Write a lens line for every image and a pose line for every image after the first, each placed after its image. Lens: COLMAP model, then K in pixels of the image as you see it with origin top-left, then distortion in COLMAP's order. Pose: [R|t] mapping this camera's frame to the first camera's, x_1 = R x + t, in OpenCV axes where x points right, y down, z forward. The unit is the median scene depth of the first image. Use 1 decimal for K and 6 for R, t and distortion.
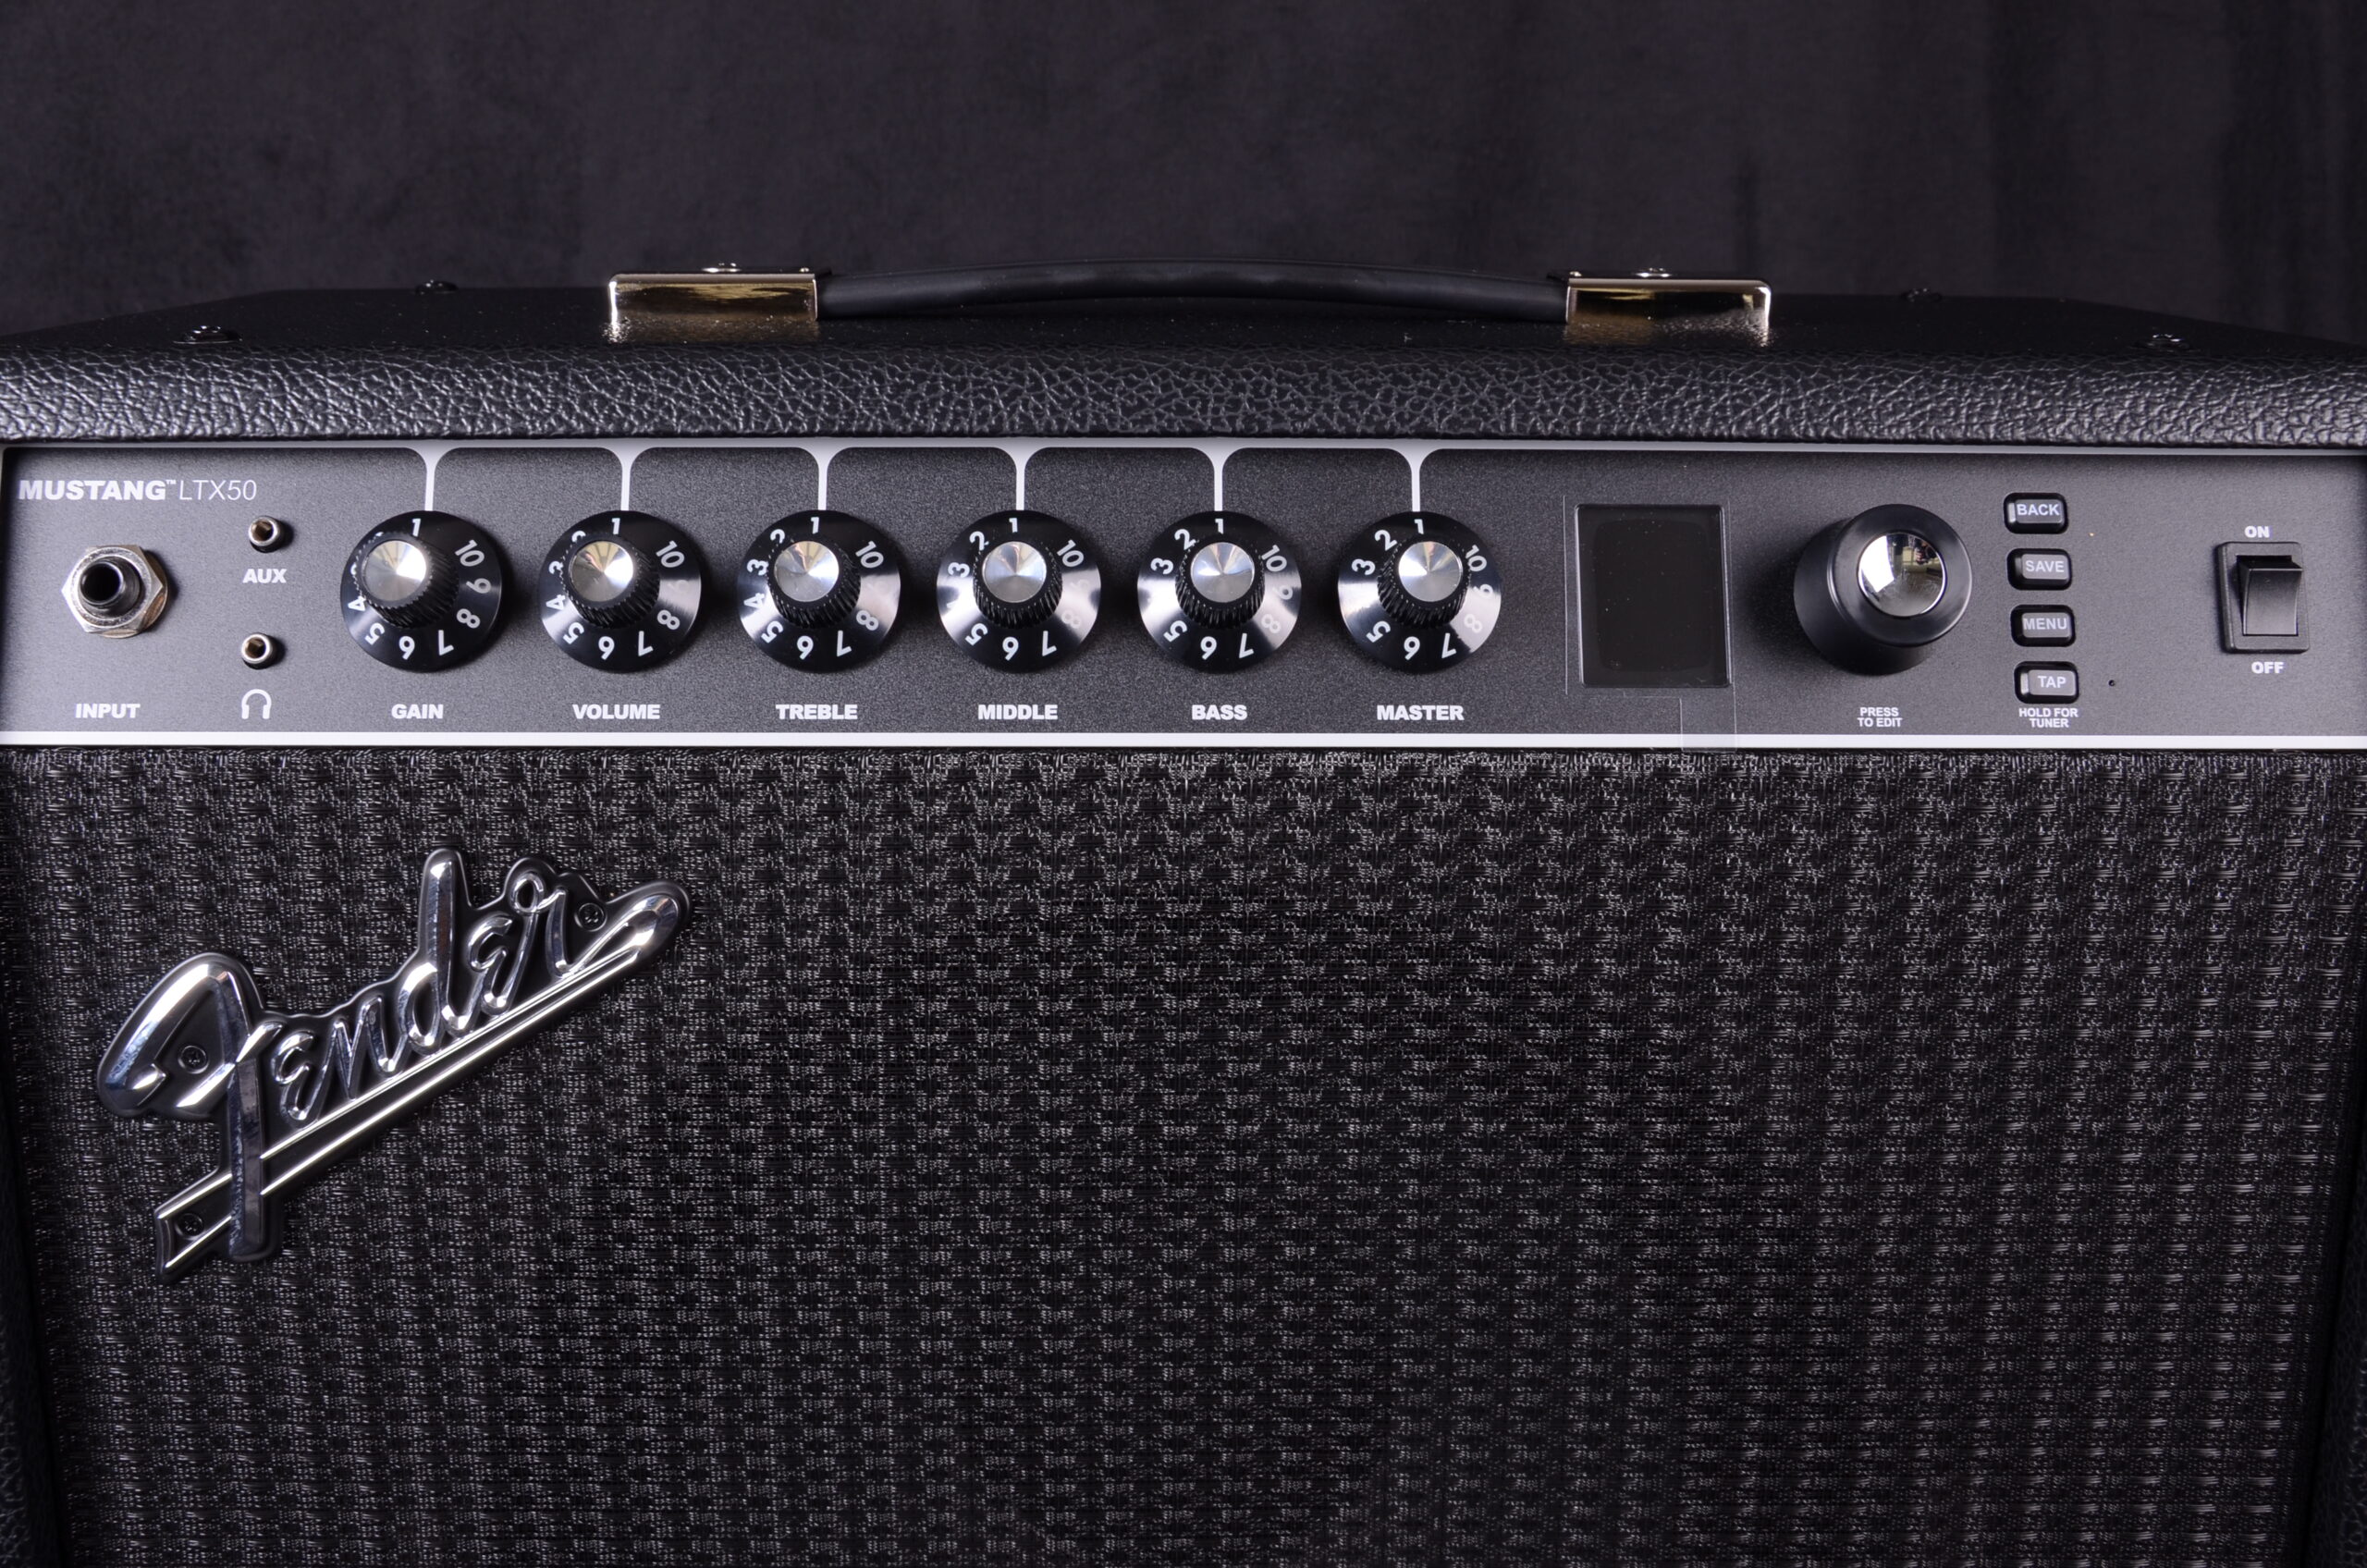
lens RADIAL K [[2240.0, 0, 1174.1], [0, 2240.0, 786.8], [0, 0, 1]] dist [-0.050732, 0.000000]
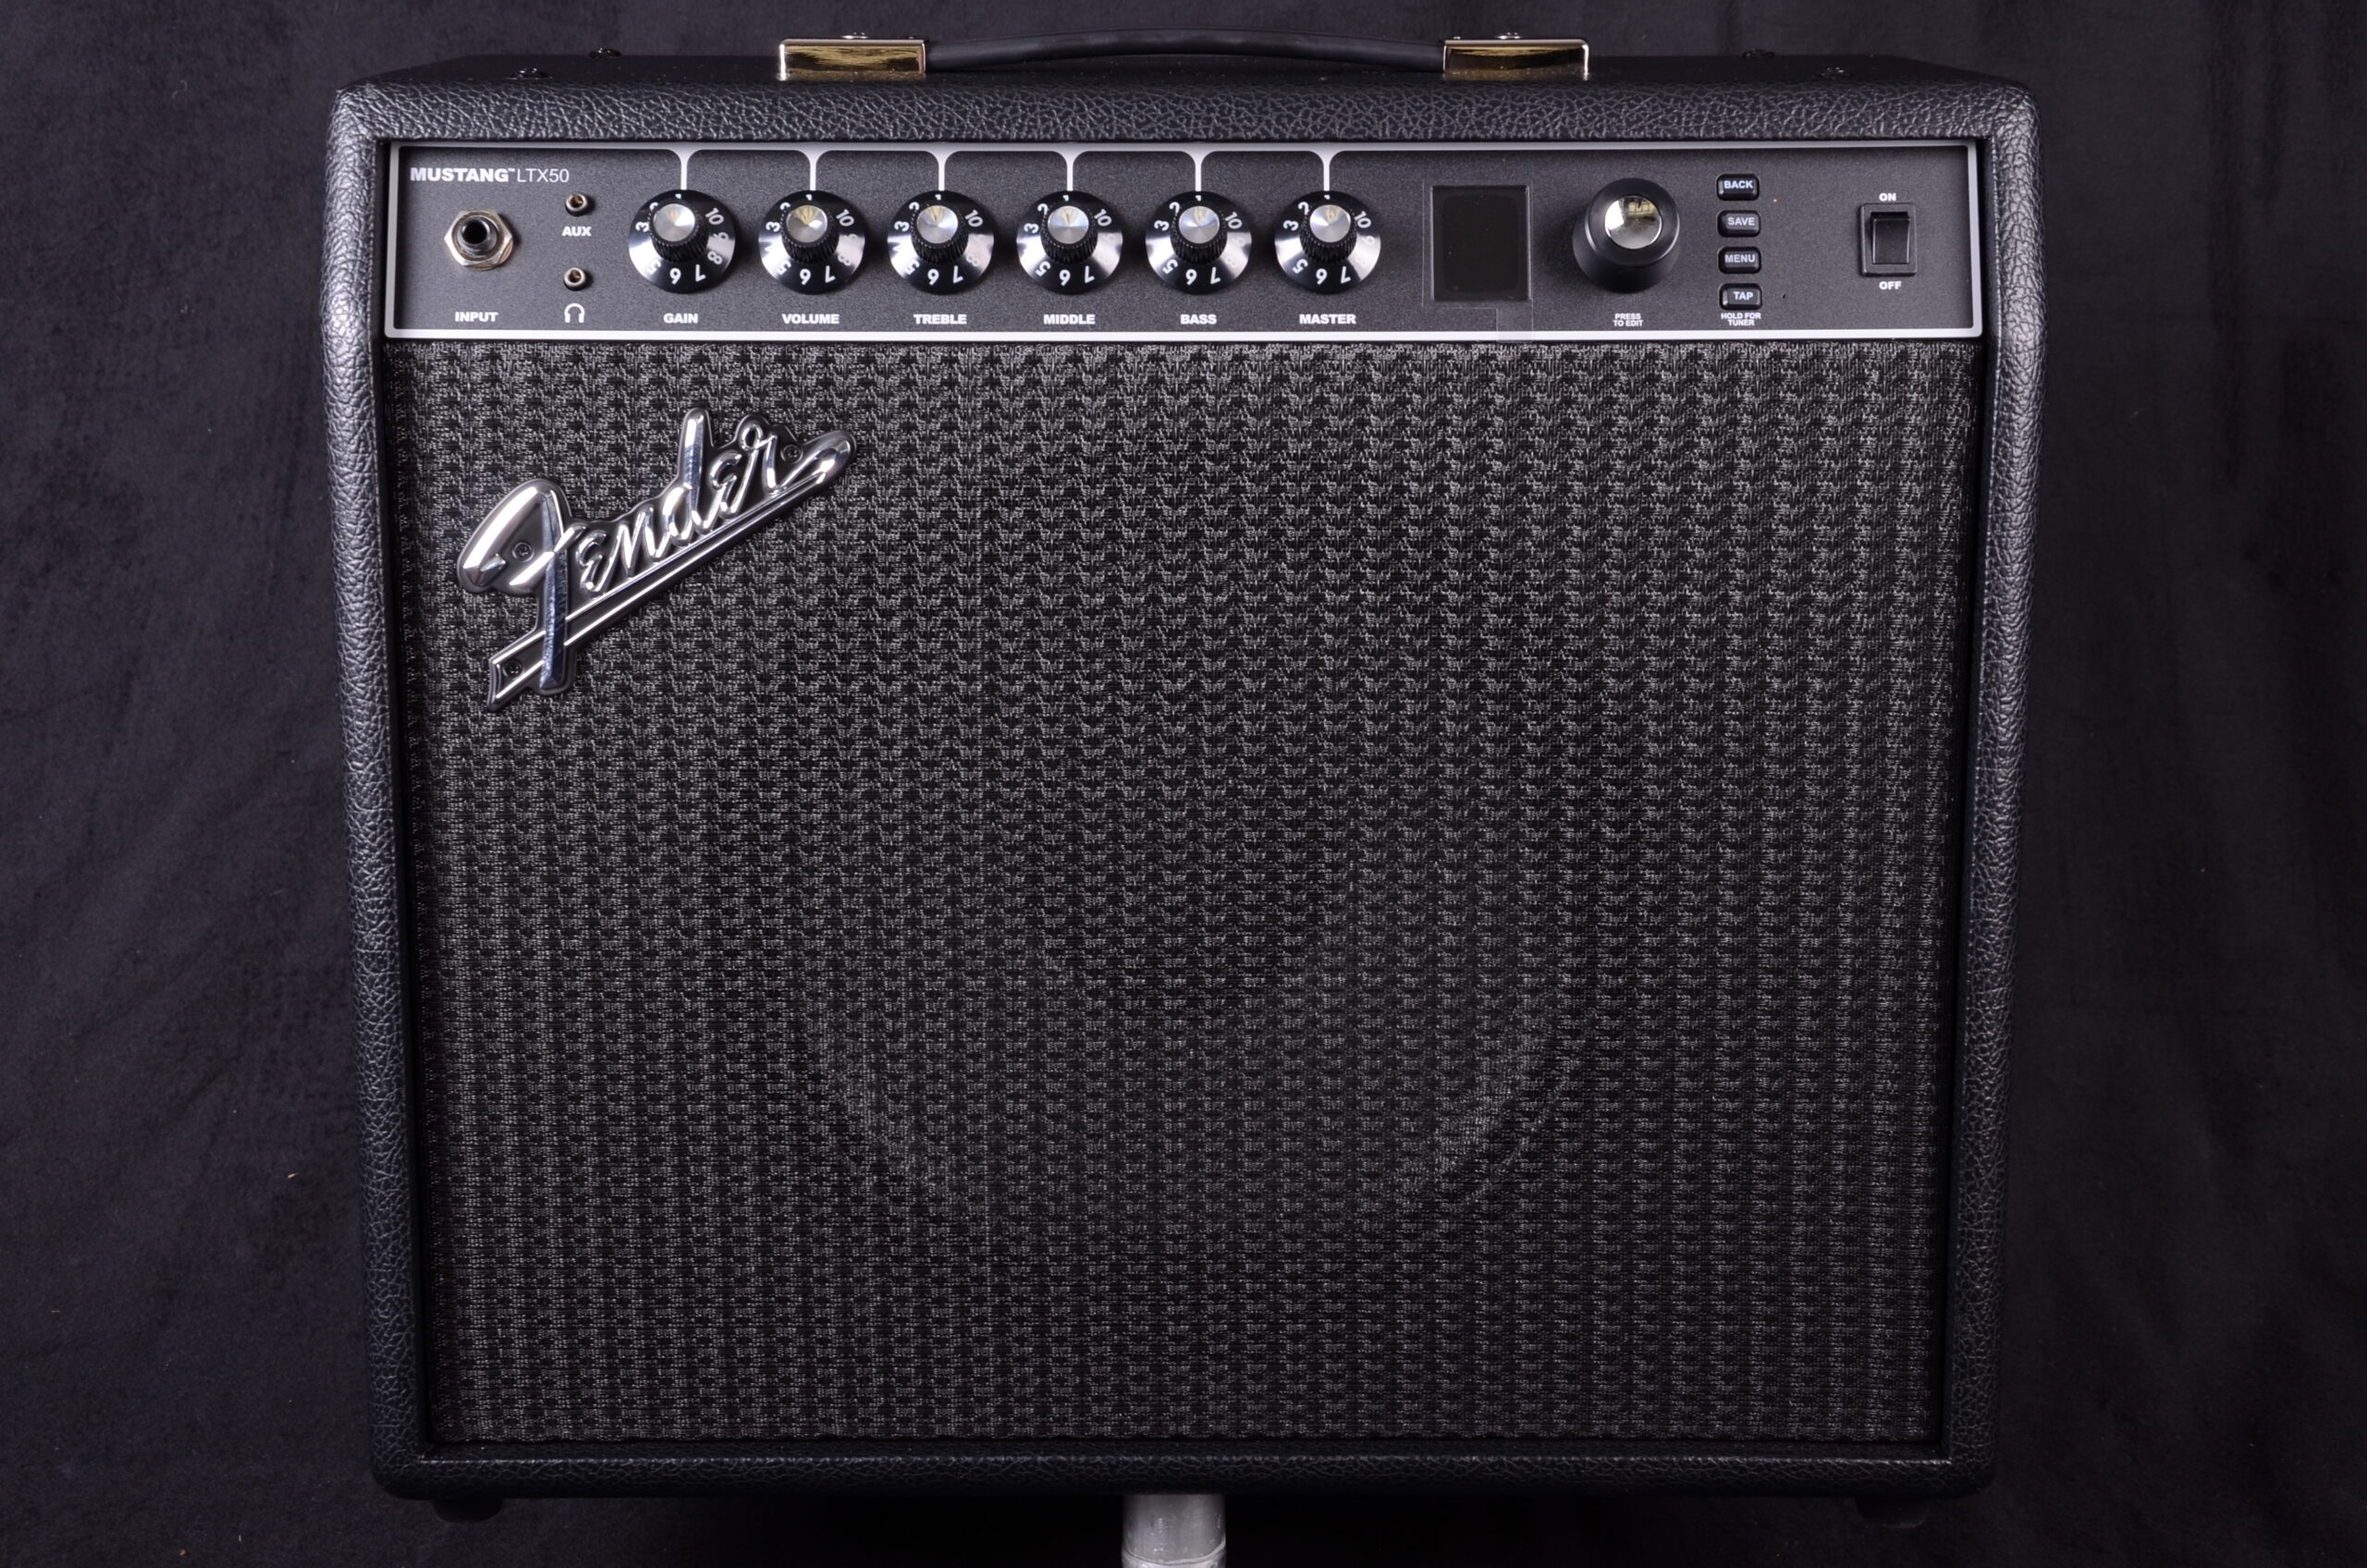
lens RADIAL K [[3559.2, 0, 1182.4], [0, 3559.2, 767.1], [0, 0, 1]] dist [0.144471, 0.000000]
pose [[0.999930, -0.002836, -0.011473, 0.036213], [0.002361, 0.999146, -0.041249, 0.376867], [0.011580, 0.041219, 0.999083, -1.451148]]
